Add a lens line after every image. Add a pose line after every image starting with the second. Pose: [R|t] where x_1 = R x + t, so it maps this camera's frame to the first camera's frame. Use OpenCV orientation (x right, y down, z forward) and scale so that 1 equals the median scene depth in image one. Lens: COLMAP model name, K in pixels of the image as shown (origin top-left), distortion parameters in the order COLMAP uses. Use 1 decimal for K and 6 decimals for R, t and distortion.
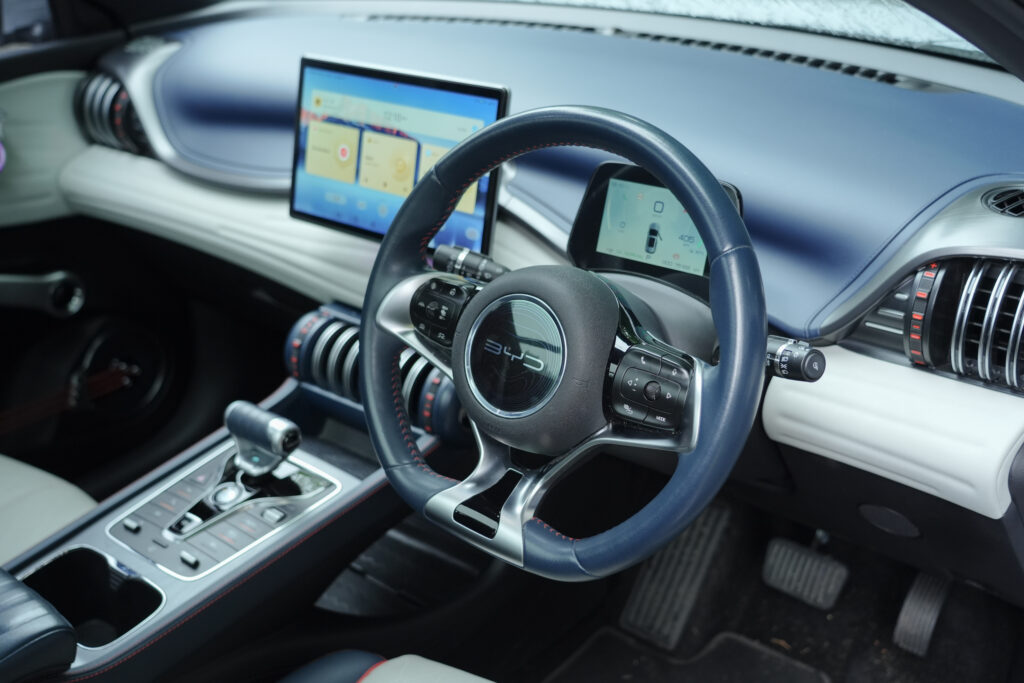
lens RADIAL K [[1178.1, 0, 517.4], [0, 1178.1, 343.3], [0, 0, 1]] dist [0.095979, -0.020990]
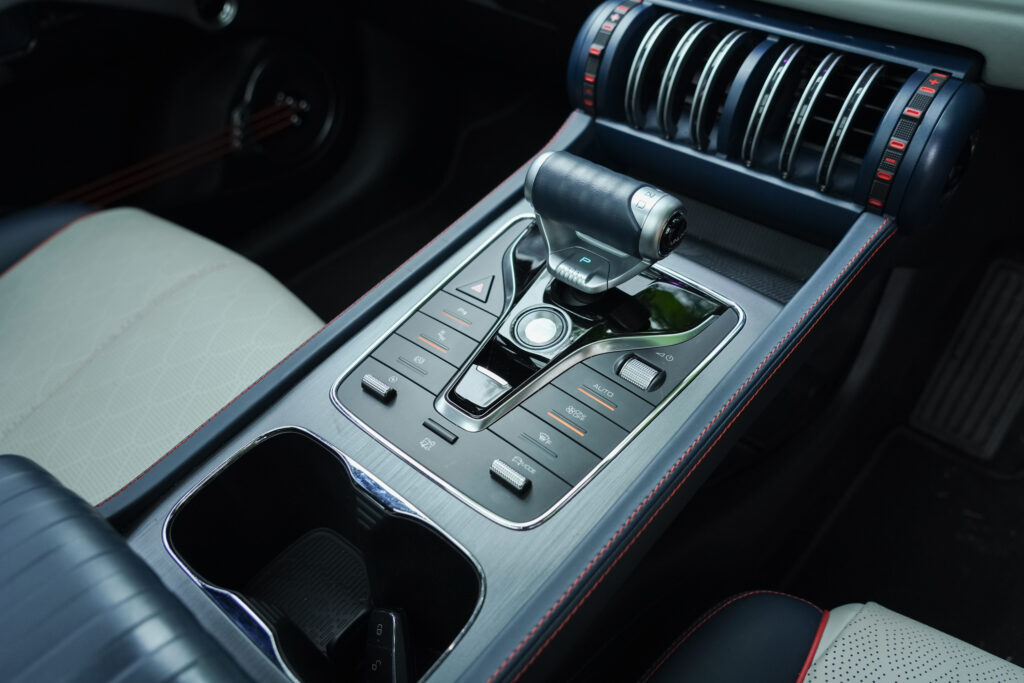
lens RADIAL K [[775.8, 0, 527.0], [0, 775.8, 341.8], [0, 0, 1]] dist [0.005289, 0.002651]
pose [[0.999963, 0.008599, -0.000936, -0.260931], [-0.007938, 0.955265, 0.295644, 0.029946], [0.003437, -0.295626, 0.955298, 0.684790]]
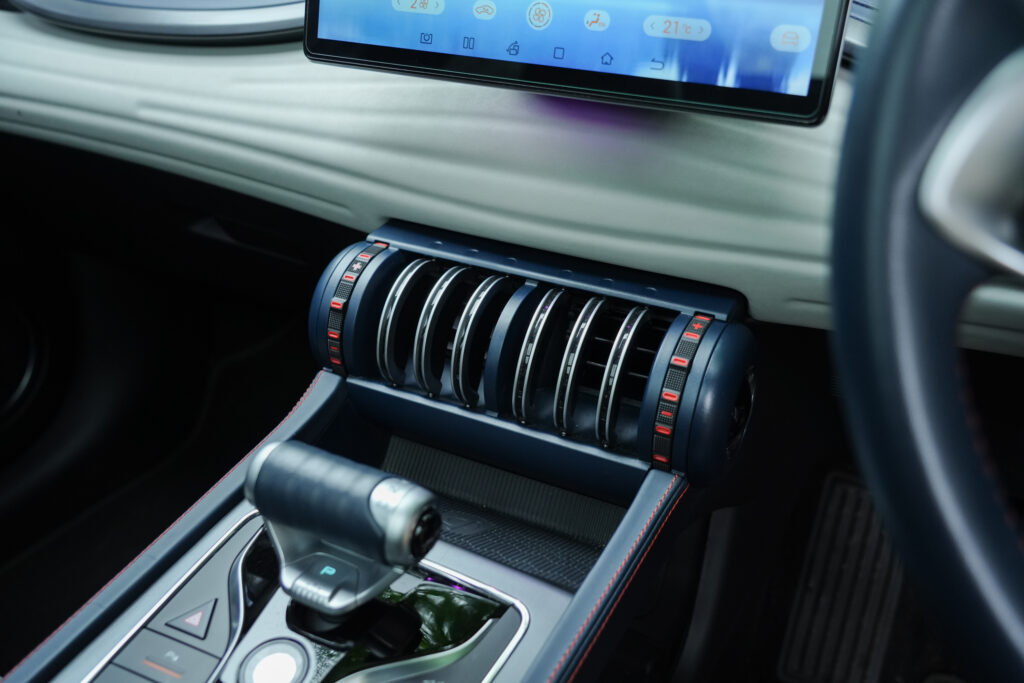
lens RADIAL K [[951.8, 0, 530.4], [0, 951.8, 342.0], [0, 0, 1]] dist [-0.001348, 0.111908]
pose [[0.975785, -0.066536, 0.208367, -0.227902], [0.055471, 0.996745, 0.058509, -0.003562], [-0.211582, -0.045534, 0.976299, 0.678596]]
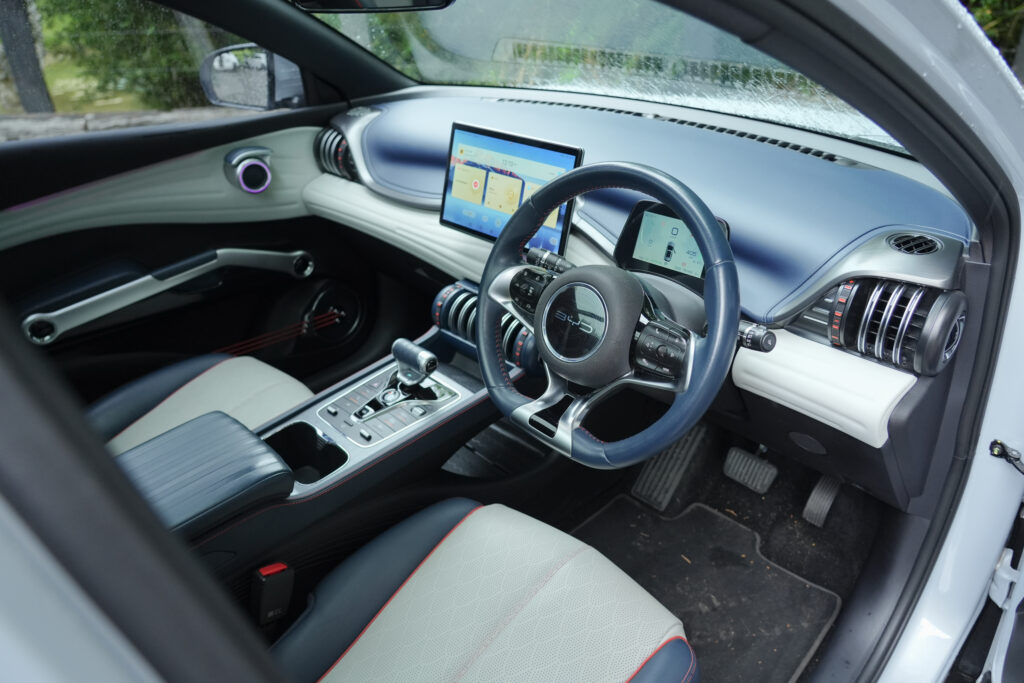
lens RADIAL K [[730.1, 0, 547.3], [0, 730.1, 346.0], [0, 0, 1]] dist [-0.002529, 0.000222]
pose [[0.996797, 0.066935, -0.043775, 0.004820], [-0.064688, 0.996607, 0.050893, -0.003725], [0.047033, -0.047898, 0.997744, 0.031324]]
